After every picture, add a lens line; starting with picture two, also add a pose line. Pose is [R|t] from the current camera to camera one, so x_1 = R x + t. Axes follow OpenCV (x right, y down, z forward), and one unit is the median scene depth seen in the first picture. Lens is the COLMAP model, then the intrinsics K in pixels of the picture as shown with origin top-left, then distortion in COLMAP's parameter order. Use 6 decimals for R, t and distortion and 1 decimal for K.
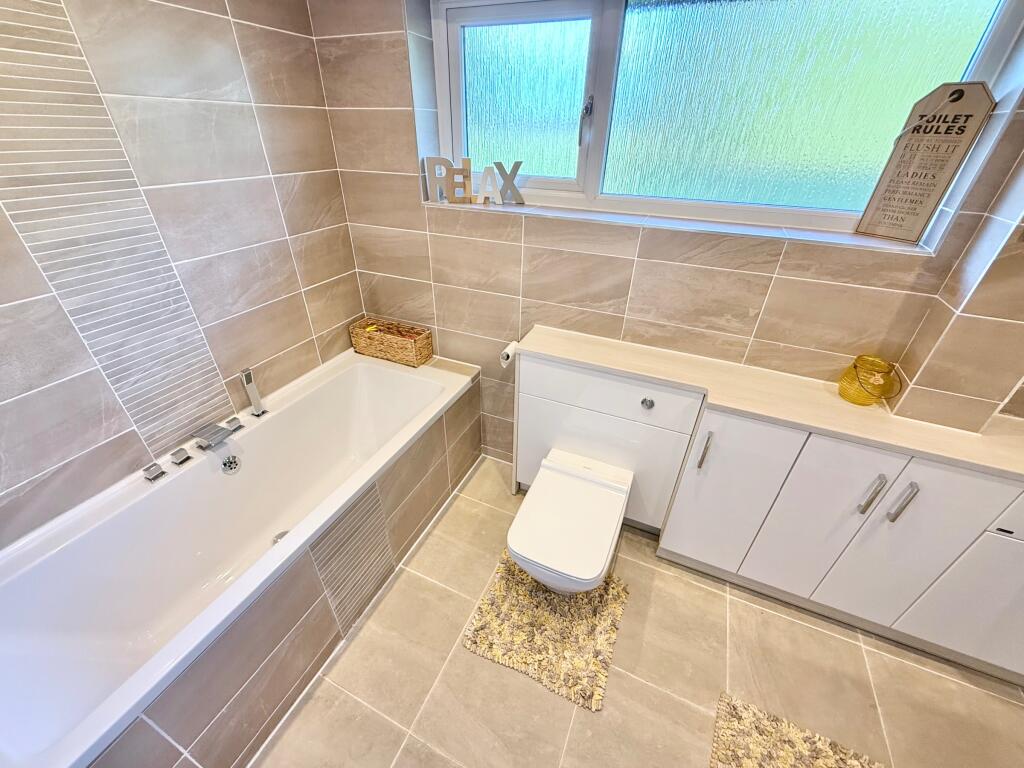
lens RADIAL K [[406.3, 0, 508.6], [0, 406.3, 384.4], [0, 0, 1]] dist [-0.002741, 0.001563]
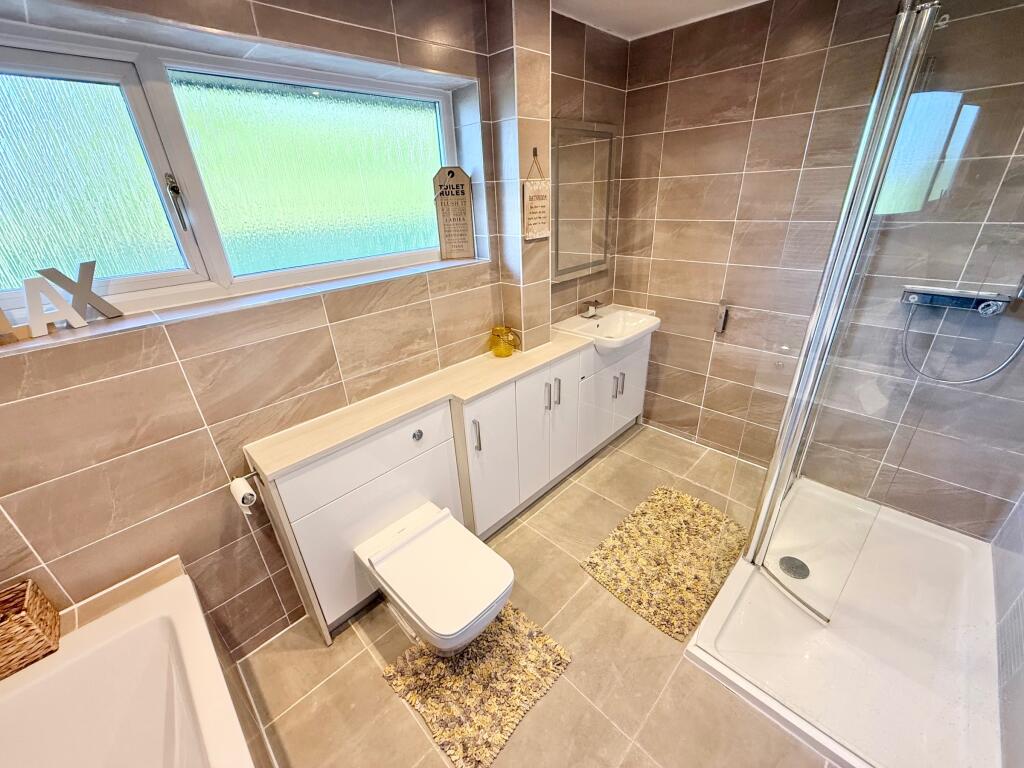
lens RADIAL K [[406.3, 0, 508.9], [0, 406.3, 386.1], [0, 0, 1]] dist [-0.002741, 0.001563]
pose [[0.350814, -0.433056, 0.830296, -0.430726], [0.542782, 0.816551, 0.196552, -0.145862], [-0.763097, 0.381717, 0.521513, 0.206659]]
